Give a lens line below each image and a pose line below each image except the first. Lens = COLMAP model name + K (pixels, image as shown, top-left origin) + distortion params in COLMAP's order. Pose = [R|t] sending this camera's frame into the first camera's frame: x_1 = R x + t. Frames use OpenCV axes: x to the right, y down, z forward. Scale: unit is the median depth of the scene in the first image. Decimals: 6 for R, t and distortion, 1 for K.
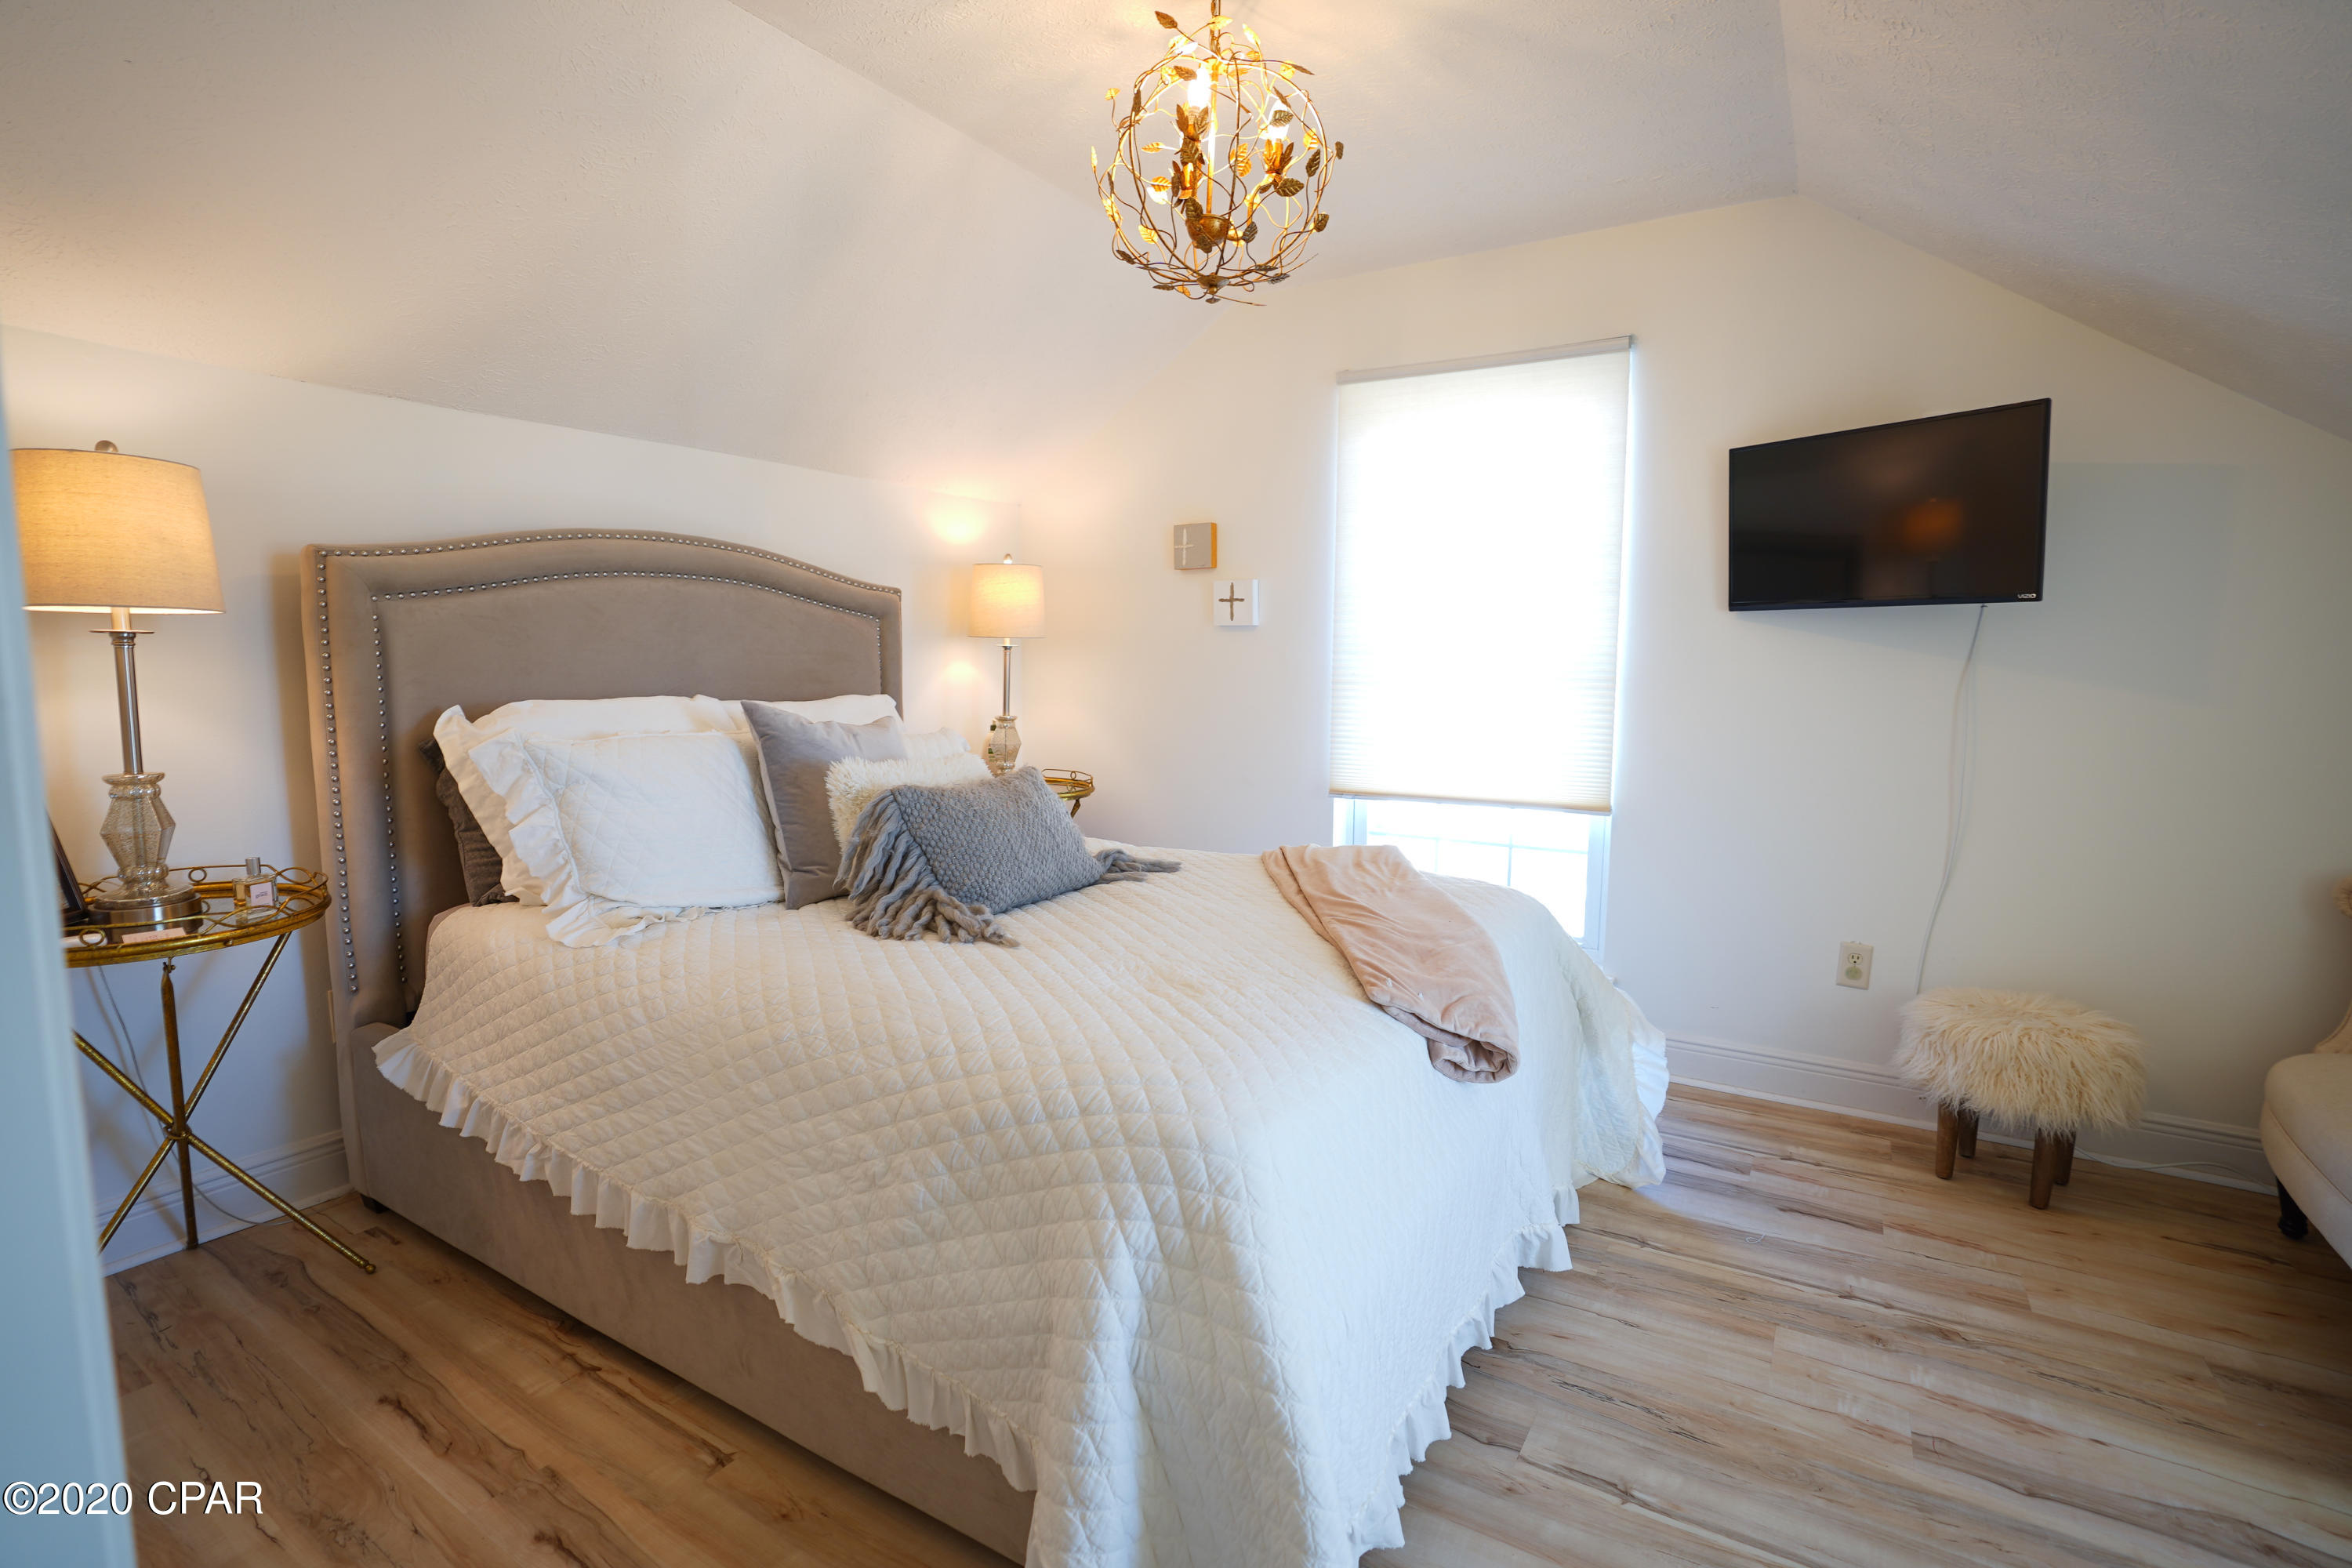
lens RADIAL K [[1082.9, 0, 1182.1], [0, 1082.9, 784.1], [0, 0, 1]] dist [-0.069606, 0.025434]
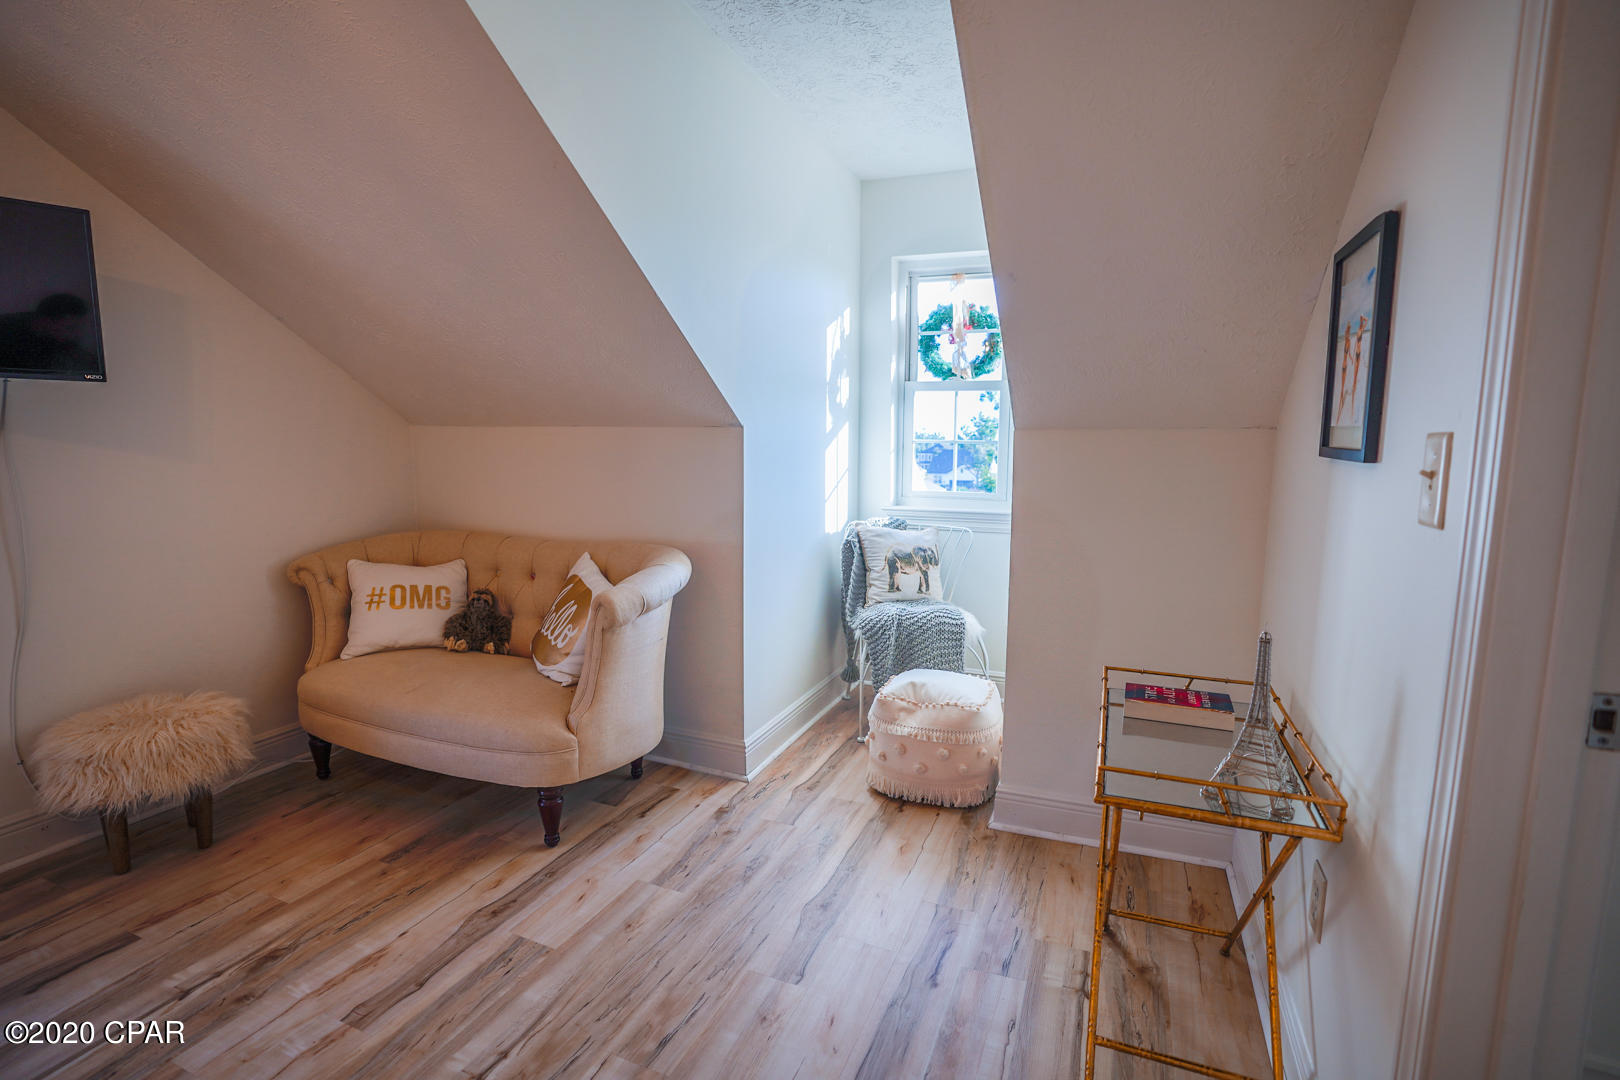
lens RADIAL K [[745.9, 0, 814.2], [0, 745.9, 540.1], [0, 0, 1]] dist [-0.069606, 0.025434]
pose [[-0.164933, -0.132241, 0.977399, -0.176556], [0.101033, 0.983493, 0.150114, -0.044062], [-0.981116, 0.123508, -0.148850, 0.415336]]
